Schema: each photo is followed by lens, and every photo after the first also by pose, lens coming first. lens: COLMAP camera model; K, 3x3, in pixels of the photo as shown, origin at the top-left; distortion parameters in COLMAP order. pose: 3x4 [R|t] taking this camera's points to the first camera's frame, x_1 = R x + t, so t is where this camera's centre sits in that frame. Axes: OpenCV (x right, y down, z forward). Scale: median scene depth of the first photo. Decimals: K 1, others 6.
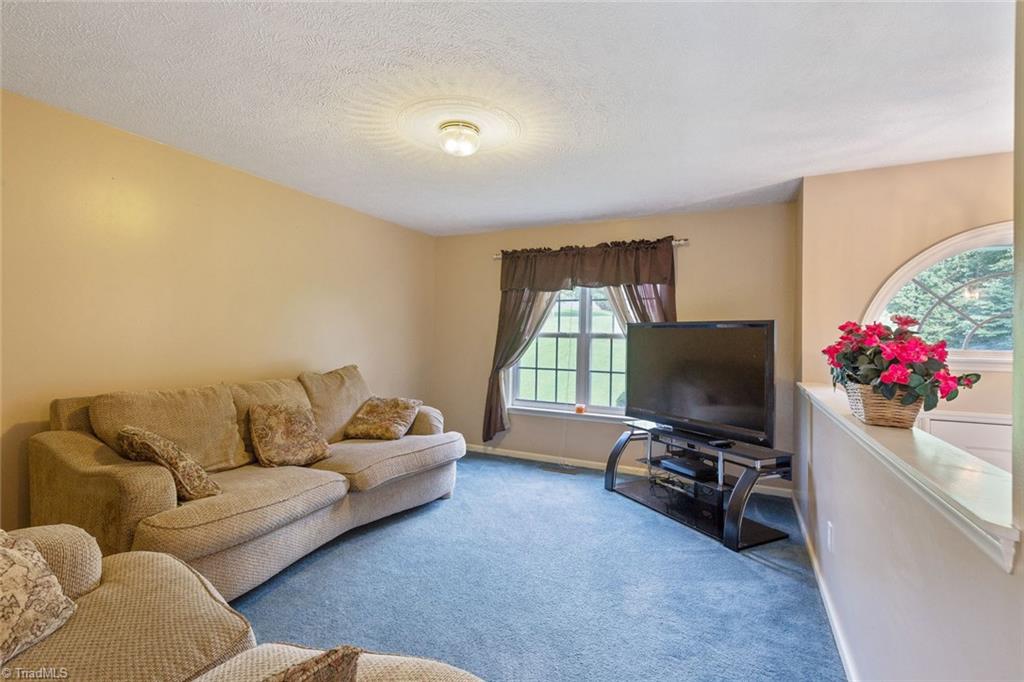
lens RADIAL K [[464.7, 0, 508.7], [0, 464.7, 327.9], [0, 0, 1]] dist [0.002161, -0.000067]
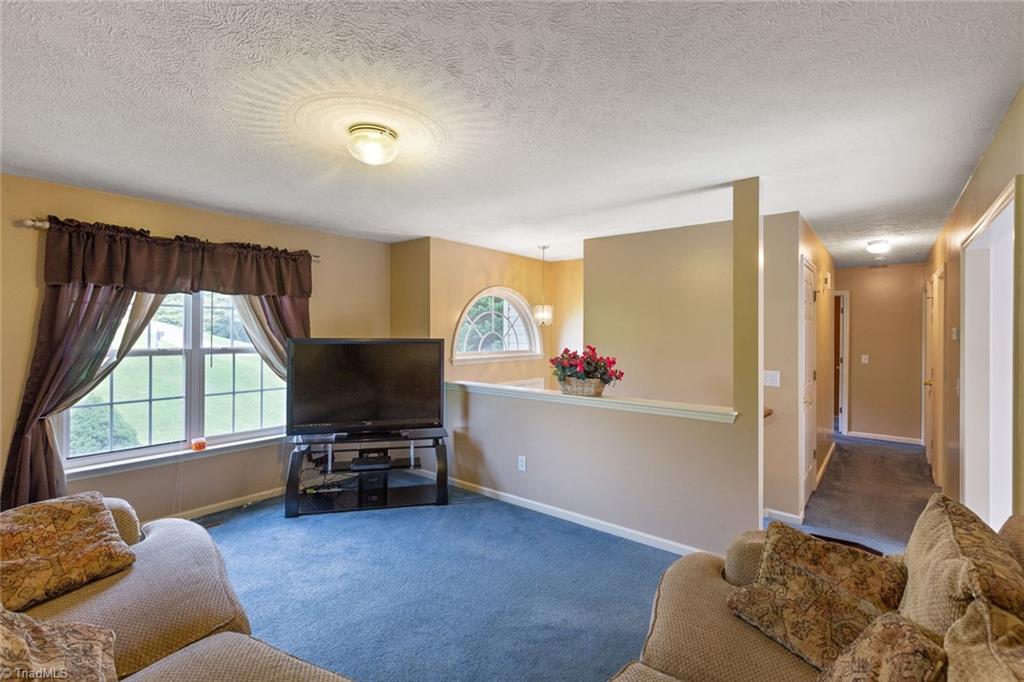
lens RADIAL K [[464.7, 0, 508.7], [0, 464.7, 327.9], [0, 0, 1]] dist [0.002161, -0.000067]
pose [[0.213977, -0.011060, 0.976776, -0.715354], [-0.023605, 0.999585, 0.016489, -0.071303], [-0.976553, -0.026585, 0.213627, 0.448334]]
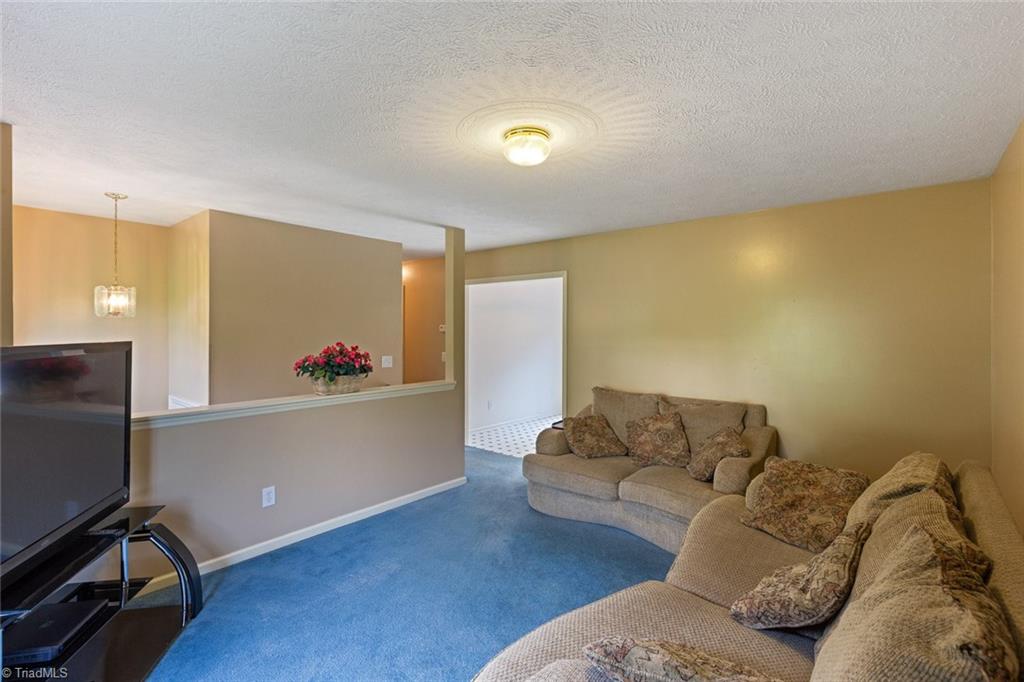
lens RADIAL K [[464.7, 0, 508.7], [0, 464.7, 327.9], [0, 0, 1]] dist [0.002161, -0.000067]
pose [[-0.971874, -0.023378, 0.234339, -0.223491], [-0.028359, 0.999437, -0.017908, -0.040058], [-0.233789, -0.024050, -0.971990, 1.469903]]
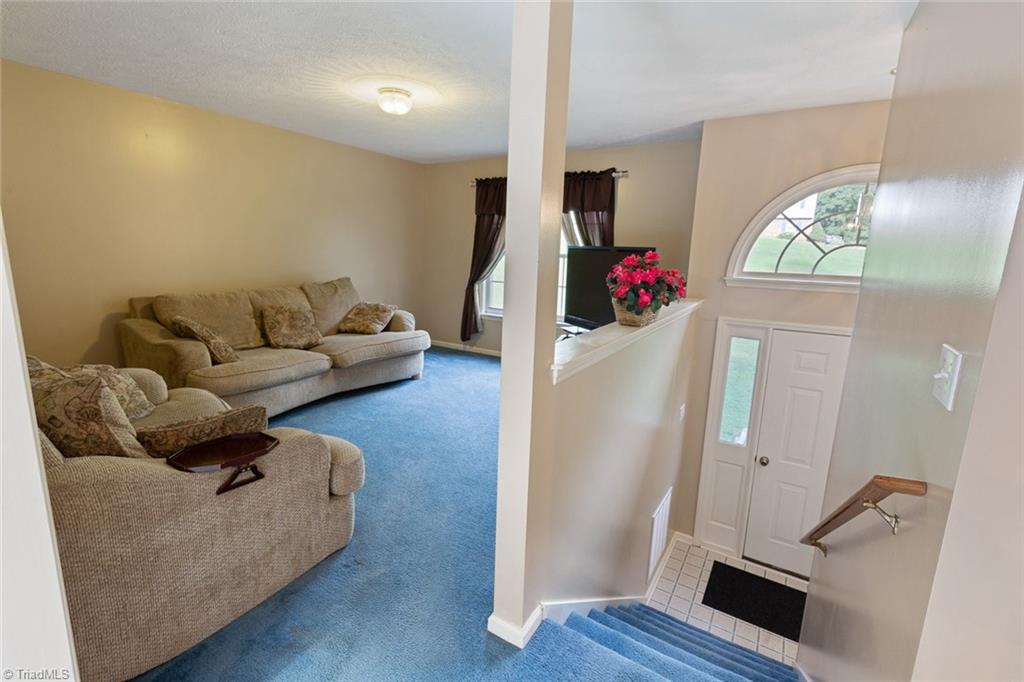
lens RADIAL K [[457.5, 0, 508.6], [0, 457.5, 330.8], [0, 0, 1]] dist [0.002003, 0.000288]
pose [[0.995867, 0.026761, -0.086790, 0.261412], [-0.009362, 0.980761, 0.194987, -0.029480], [0.090339, -0.193369, 0.976958, -0.249984]]
